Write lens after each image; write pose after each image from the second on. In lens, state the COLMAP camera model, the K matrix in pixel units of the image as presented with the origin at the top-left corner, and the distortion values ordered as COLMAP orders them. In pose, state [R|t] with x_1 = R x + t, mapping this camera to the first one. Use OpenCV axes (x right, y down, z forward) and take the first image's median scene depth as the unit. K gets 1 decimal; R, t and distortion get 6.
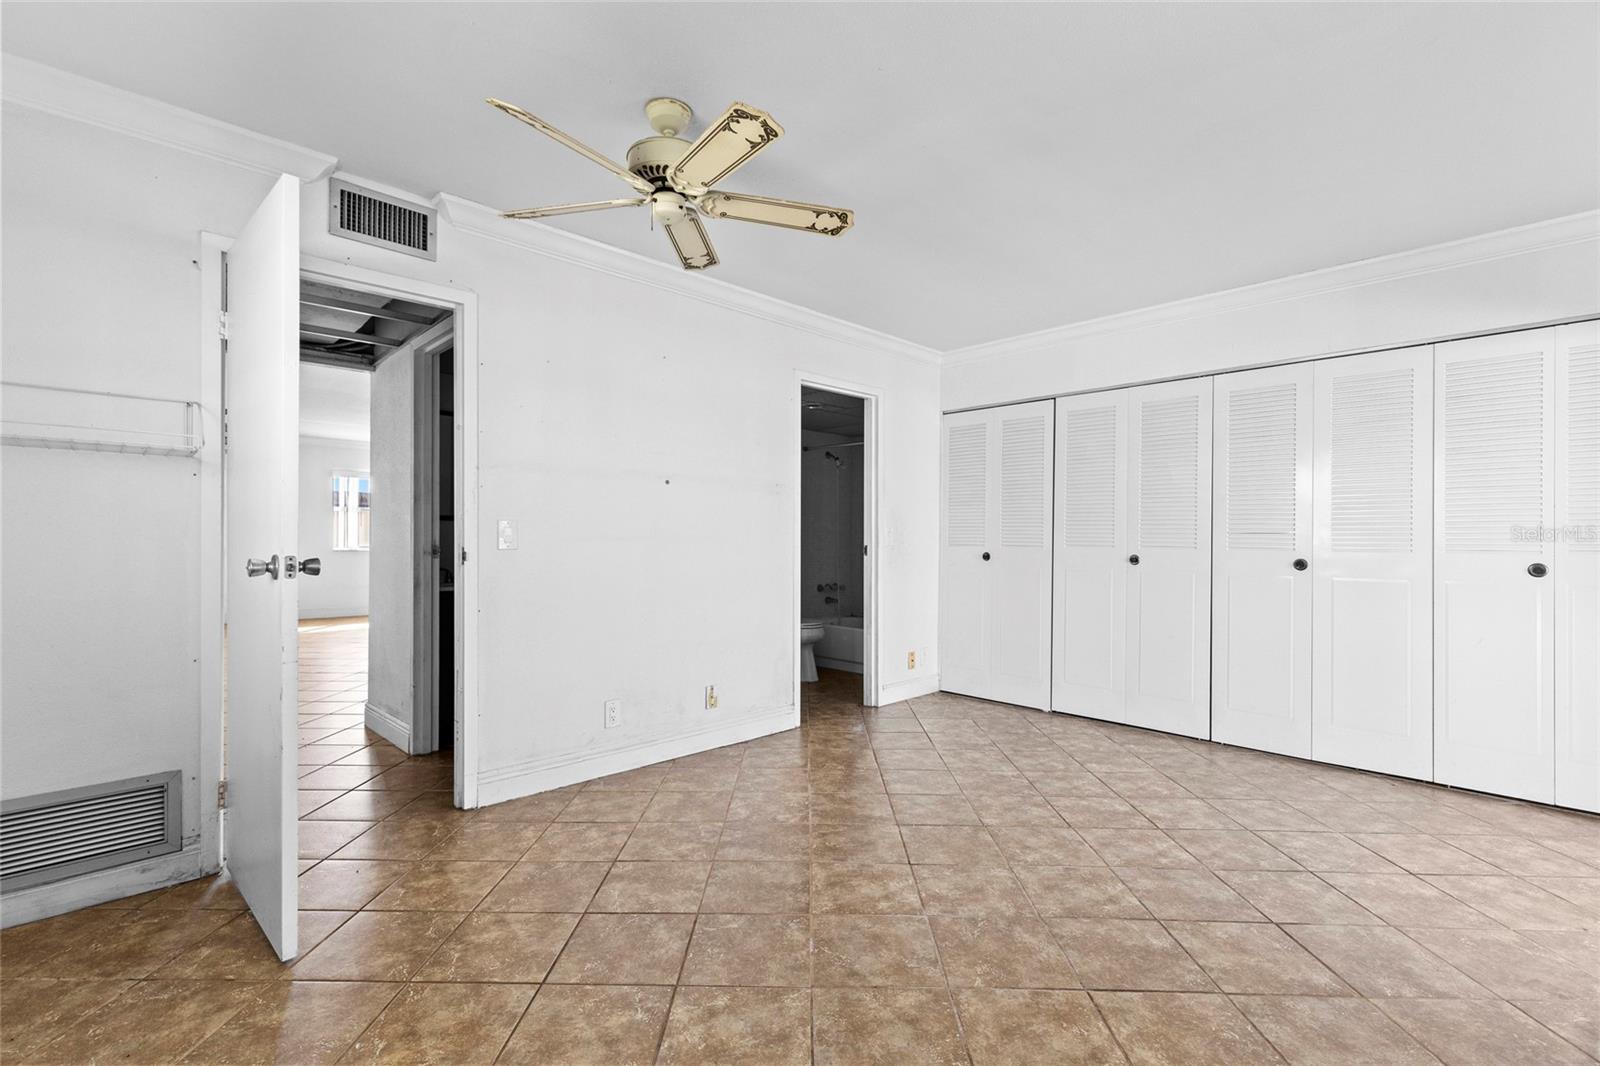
lens RADIAL K [[720.9, 0, 796.0], [0, 720.9, 536.9], [0, 0, 1]] dist [0.011039, -0.000562]
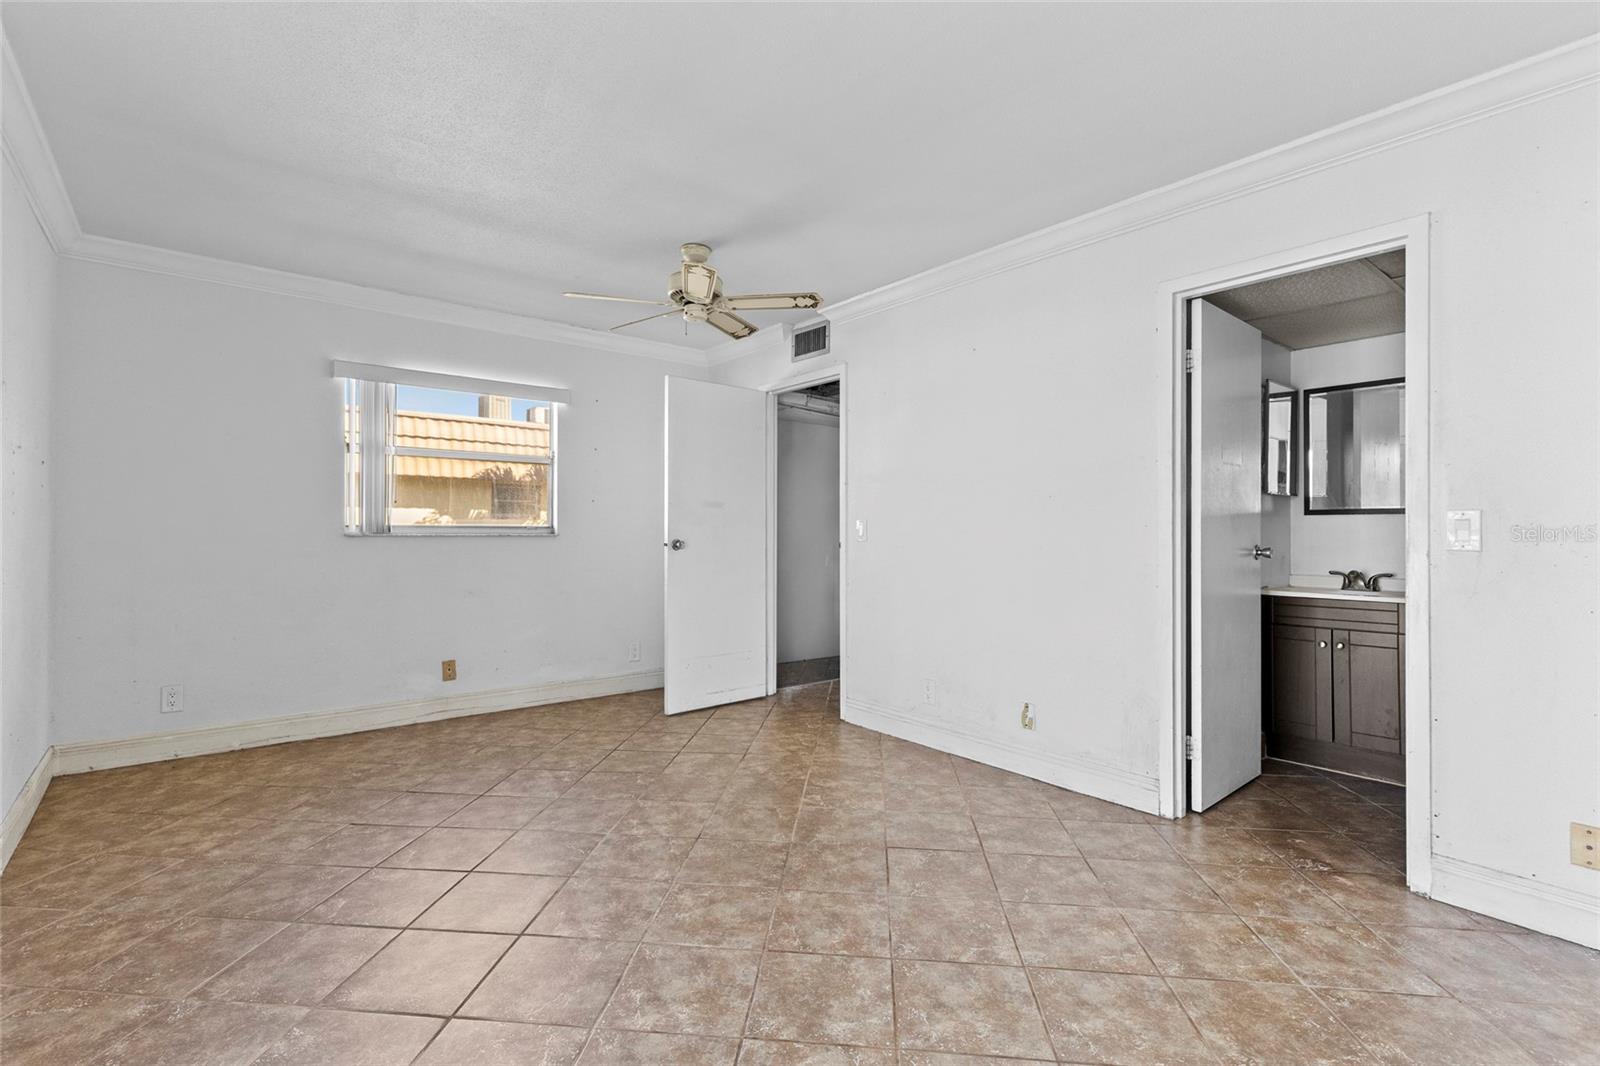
lens RADIAL K [[731.9, 0, 794.4], [0, 731.9, 532.1], [0, 0, 1]] dist [0.010506, -0.001411]
pose [[-0.087223, -0.004940, -0.996177, 1.089457], [-0.003522, 0.999983, -0.004651, 0.007853], [0.996183, 0.003103, -0.087239, 1.102374]]
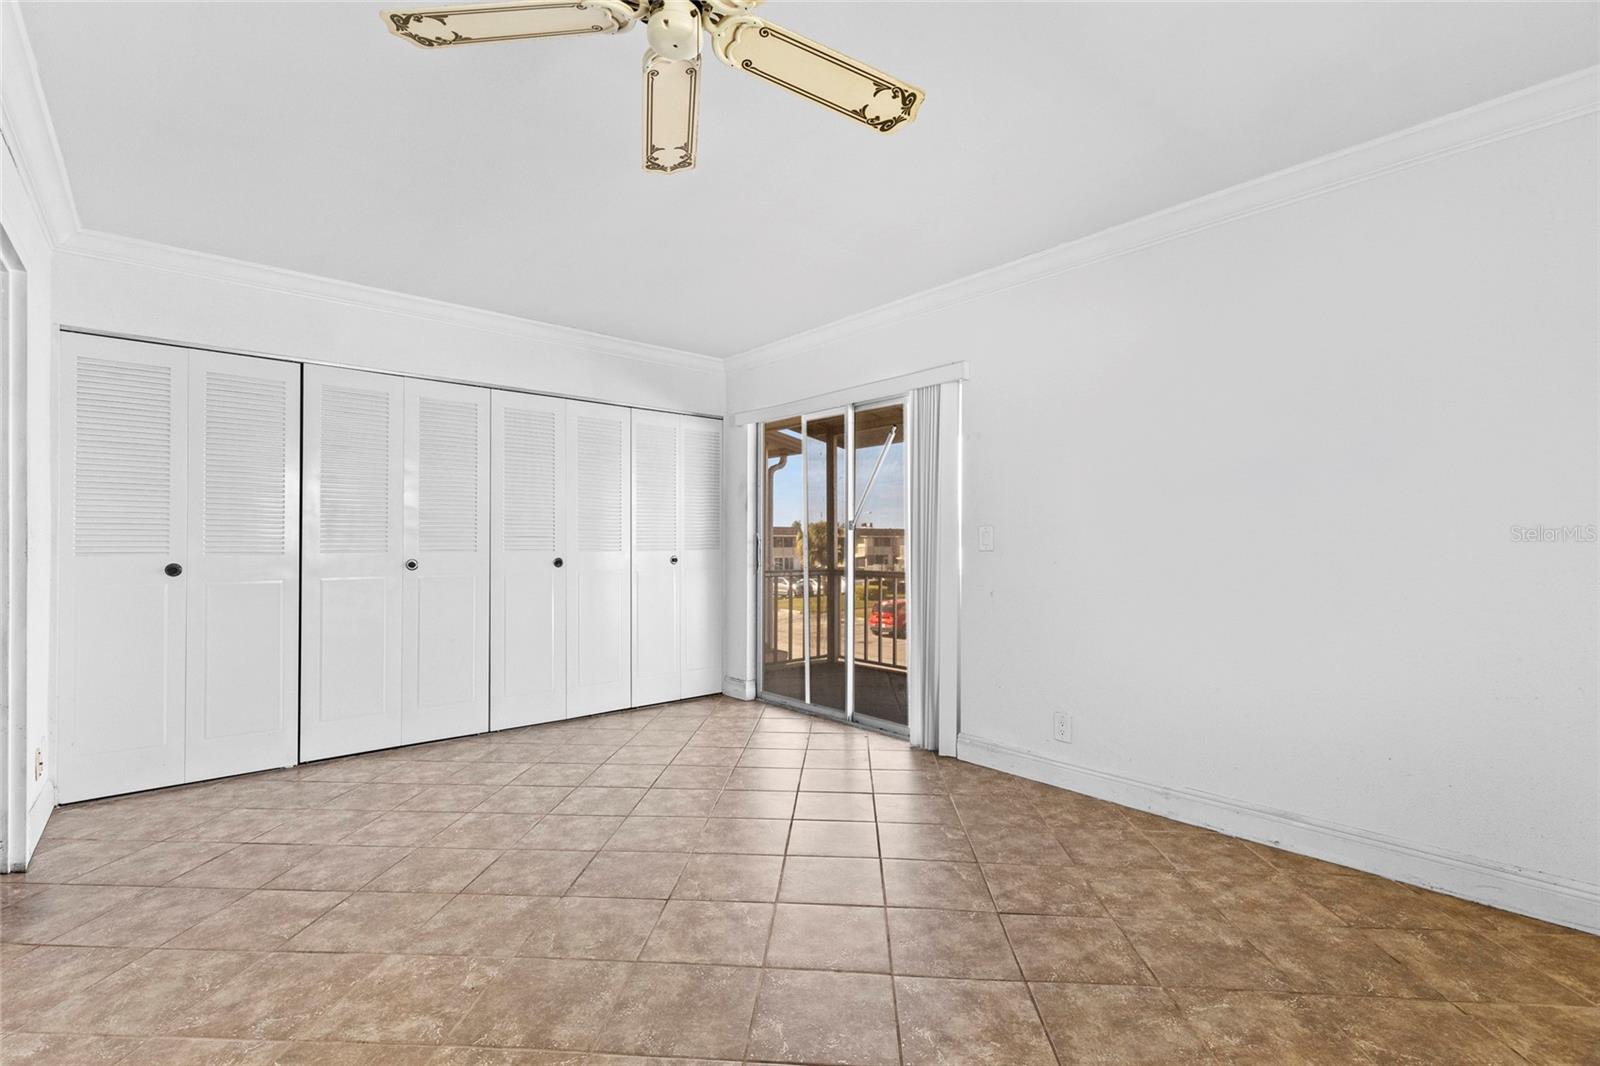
lens RADIAL K [[724.1, 0, 797.2], [0, 724.1, 541.2], [0, 0, 1]] dist [0.012775, -0.000044]
pose [[0.056444, -0.003055, 0.998401, -0.669103], [0.000086, 0.999995, 0.003055, -0.002099], [-0.998406, -0.000087, 0.056444, 0.702337]]
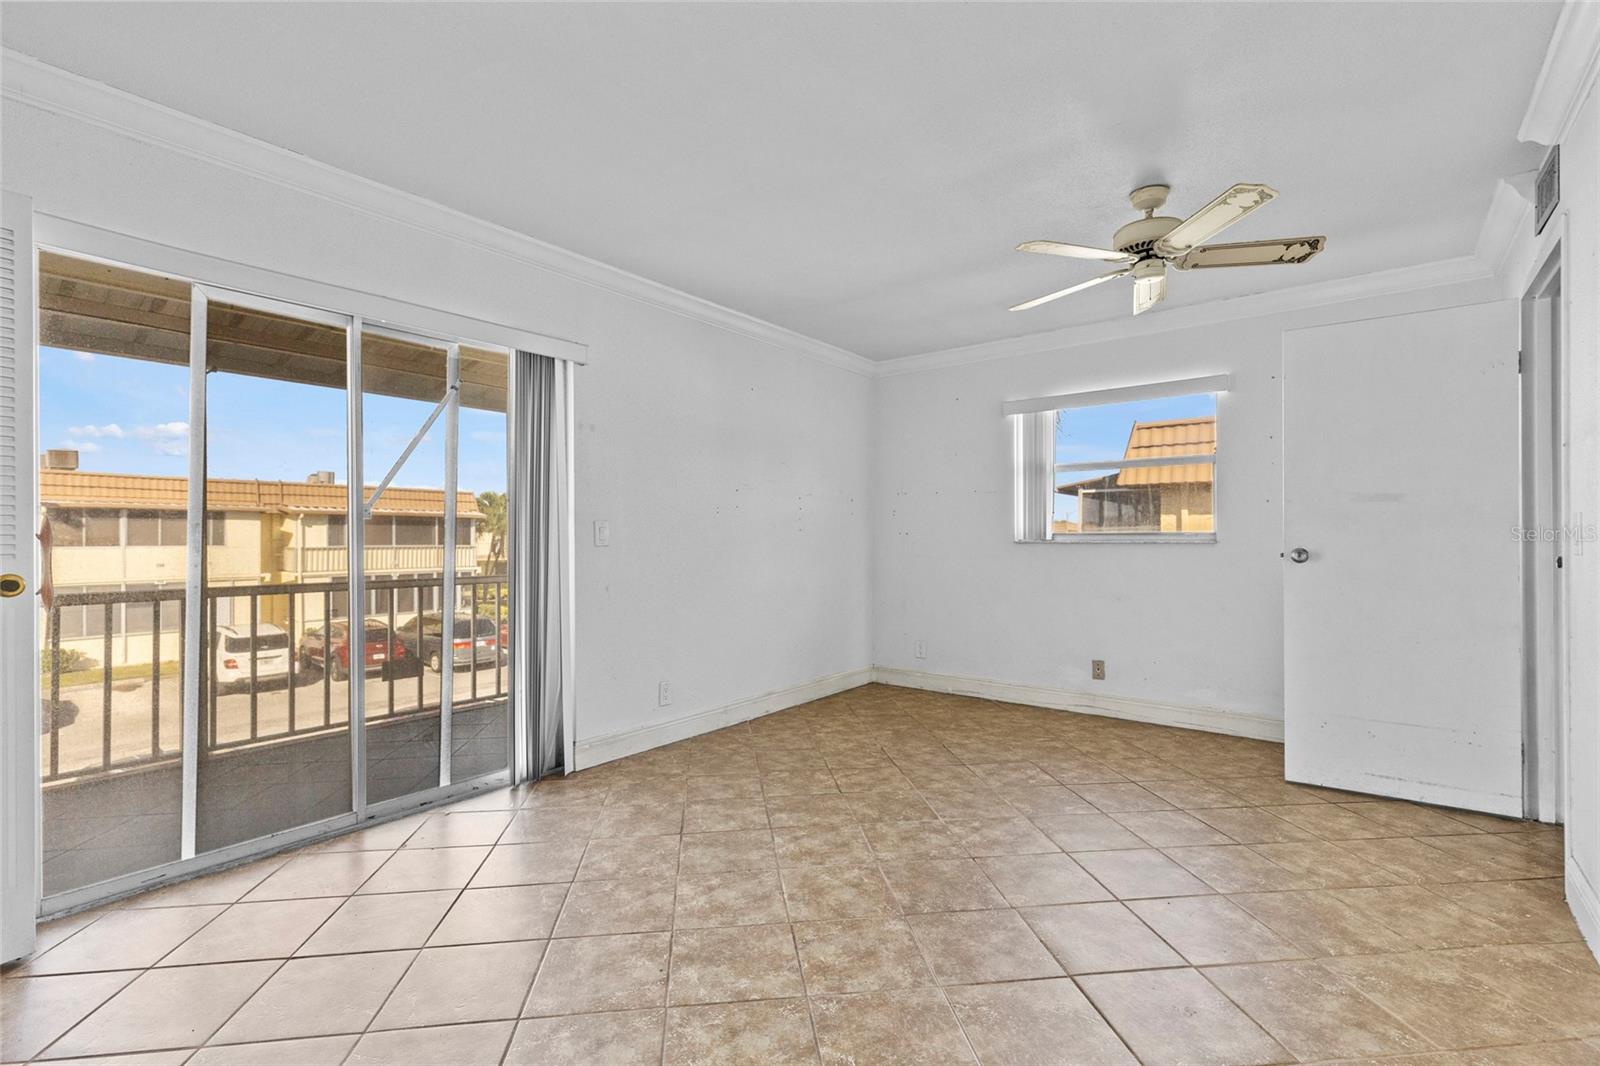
lens RADIAL K [[720.9, 0, 796.0], [0, 720.9, 536.9], [0, 0, 1]] dist [0.011039, -0.000562]
pose [[-0.991090, -0.003791, -0.133143, 0.482630], [-0.003417, 0.999990, -0.003040, 0.005306], [0.133154, -0.002558, -0.991092, 1.765430]]
